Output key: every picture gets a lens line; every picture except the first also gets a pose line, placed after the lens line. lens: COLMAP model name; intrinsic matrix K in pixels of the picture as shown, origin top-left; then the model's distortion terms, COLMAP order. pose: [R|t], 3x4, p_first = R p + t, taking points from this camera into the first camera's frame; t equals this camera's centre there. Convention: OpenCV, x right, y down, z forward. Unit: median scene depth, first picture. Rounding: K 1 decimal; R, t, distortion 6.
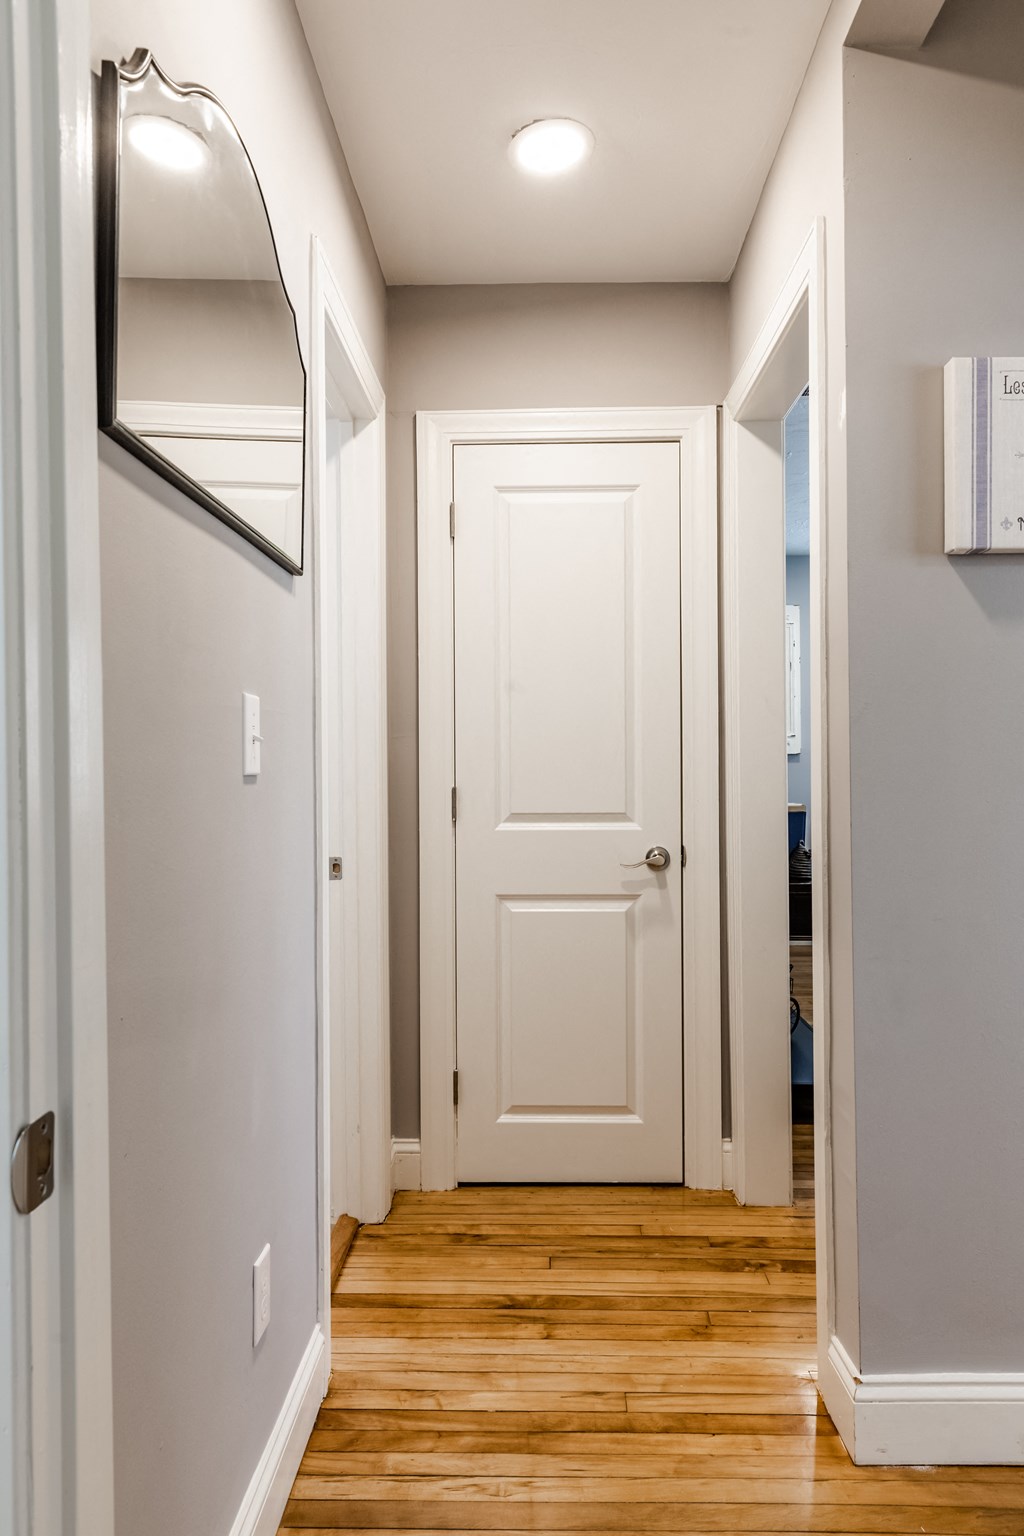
lens RADIAL K [[1062.2, 0, 514.9], [0, 1062.2, 768.4], [0, 0, 1]] dist [0.007572, -0.001434]
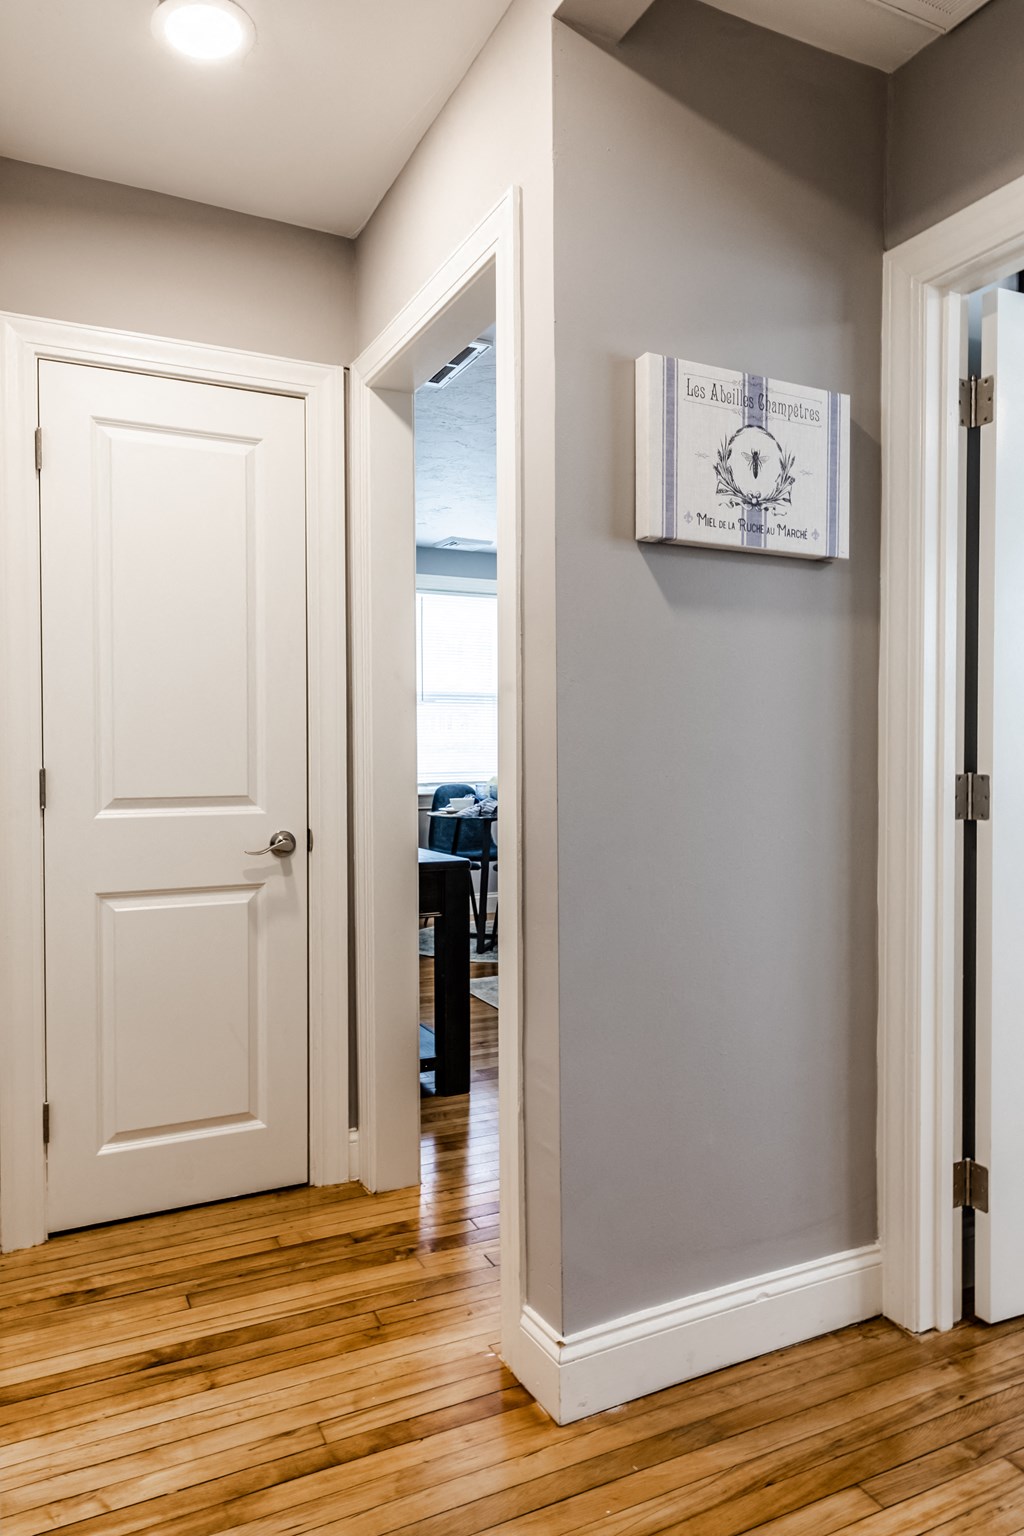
lens RADIAL K [[1044.1, 0, 514.5], [0, 1044.1, 772.8], [0, 0, 1]] dist [0.000870, 0.002253]
pose [[0.879863, -0.007999, 0.475160, -0.146030], [-0.000798, 0.999832, 0.018310, 0.006500], [-0.475227, -0.016490, 0.879709, 0.114369]]
